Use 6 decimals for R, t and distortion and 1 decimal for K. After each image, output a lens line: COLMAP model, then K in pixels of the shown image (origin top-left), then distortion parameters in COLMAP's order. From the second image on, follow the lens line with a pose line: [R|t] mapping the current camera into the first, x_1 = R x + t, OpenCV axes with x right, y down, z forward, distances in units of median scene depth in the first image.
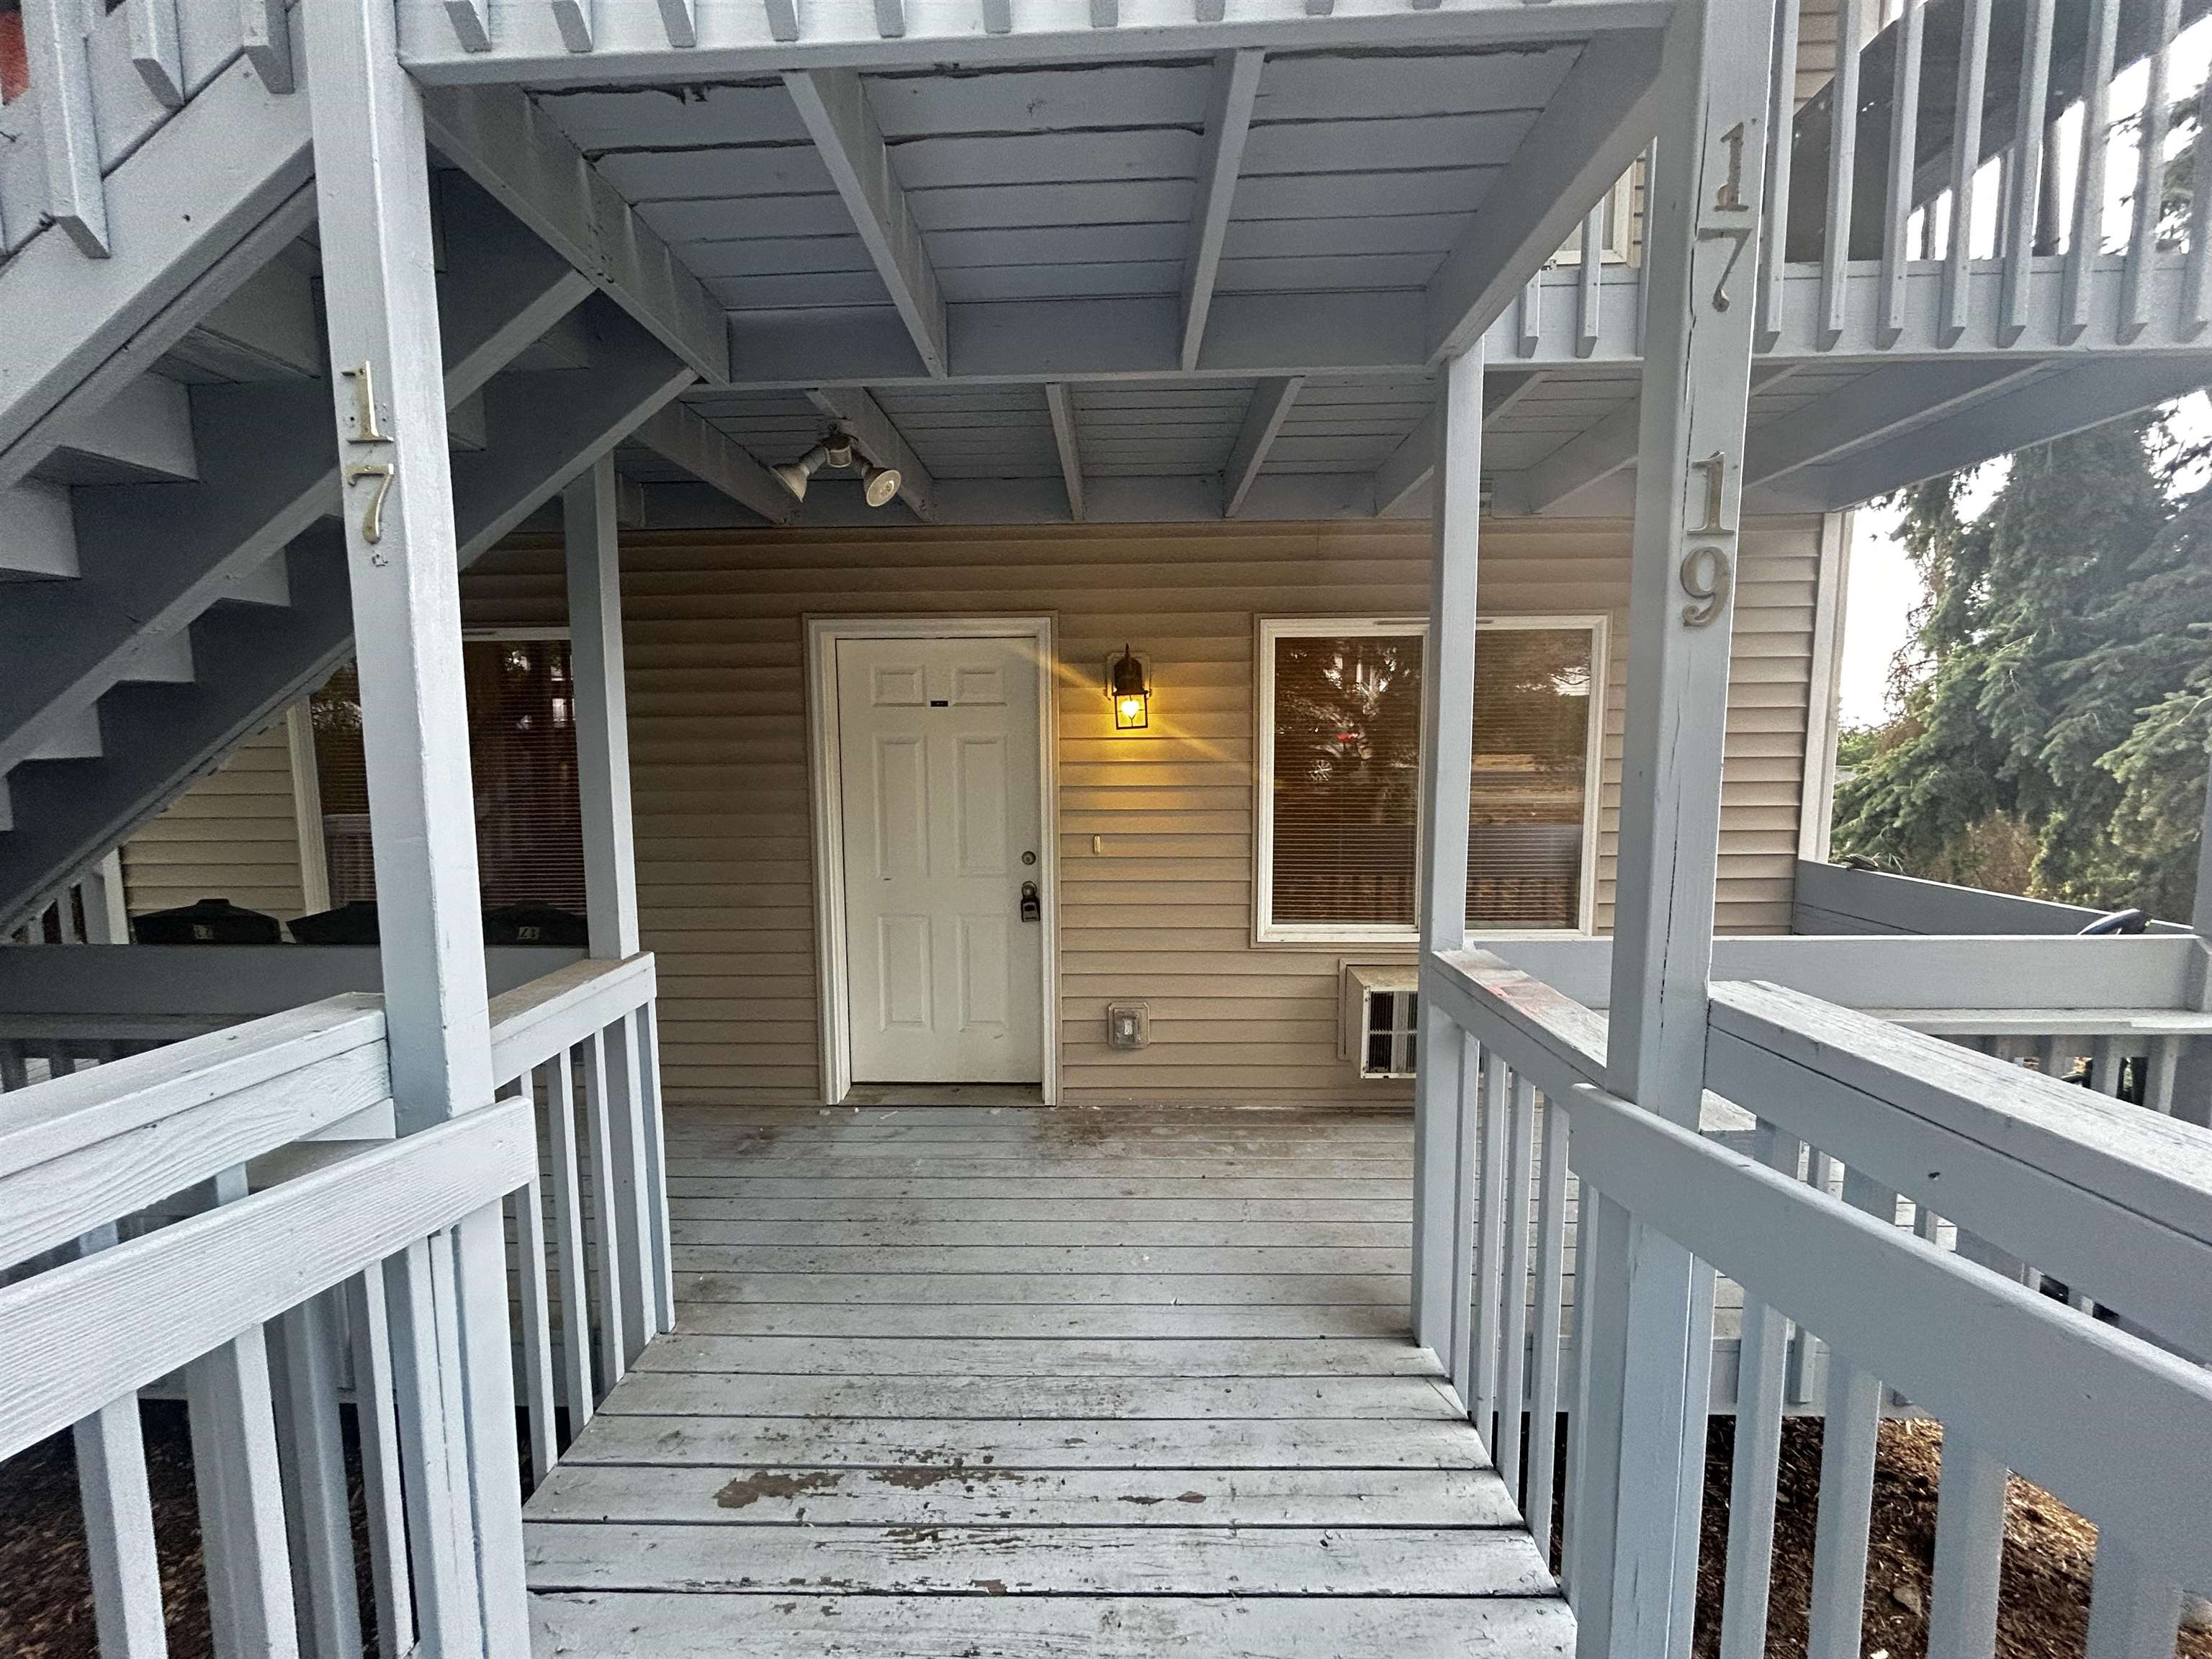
lens RADIAL K [[888.0, 0, 1104.2], [0, 888.0, 829.0], [0, 0, 1]] dist [0.000426, -0.000098]
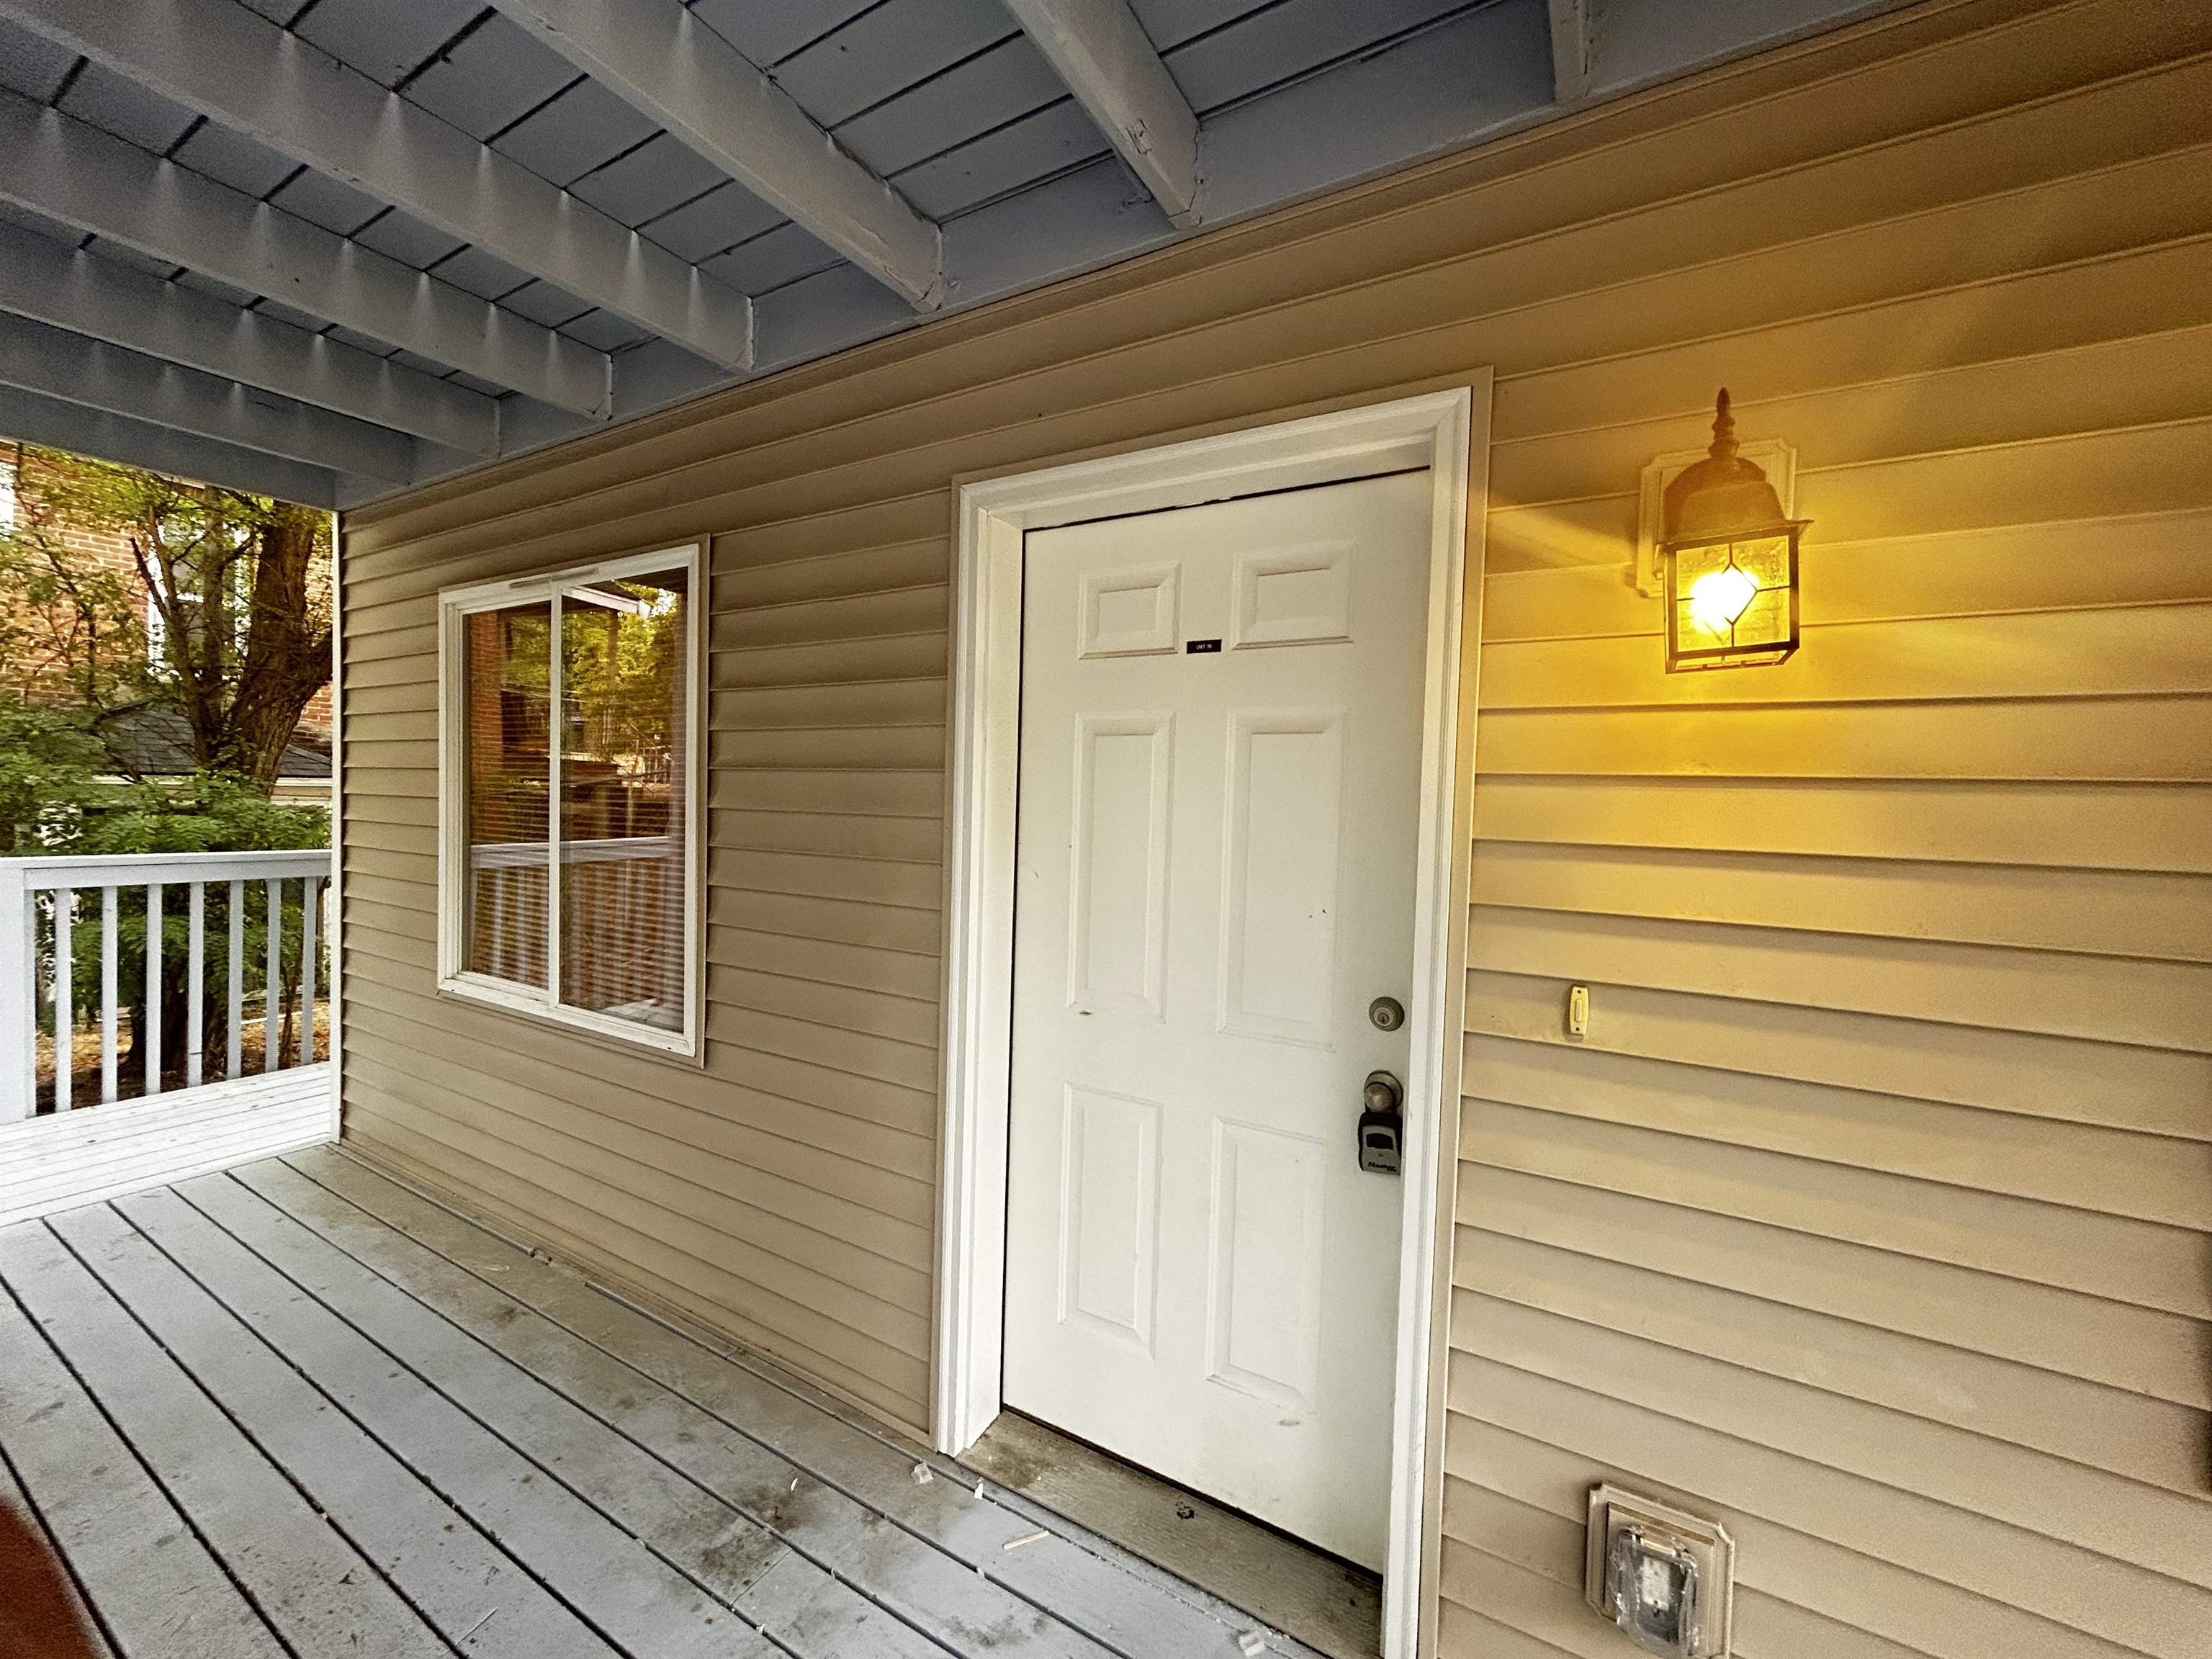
lens RADIAL K [[888.0, 0, 1104.2], [0, 888.0, 829.0], [0, 0, 1]] dist [0.000426, -0.000098]
pose [[0.875941, 0.048366, -0.479988, -0.007111], [-0.080333, 0.995693, -0.046272, -0.022723], [0.475683, 0.079091, 0.876054, 0.592479]]
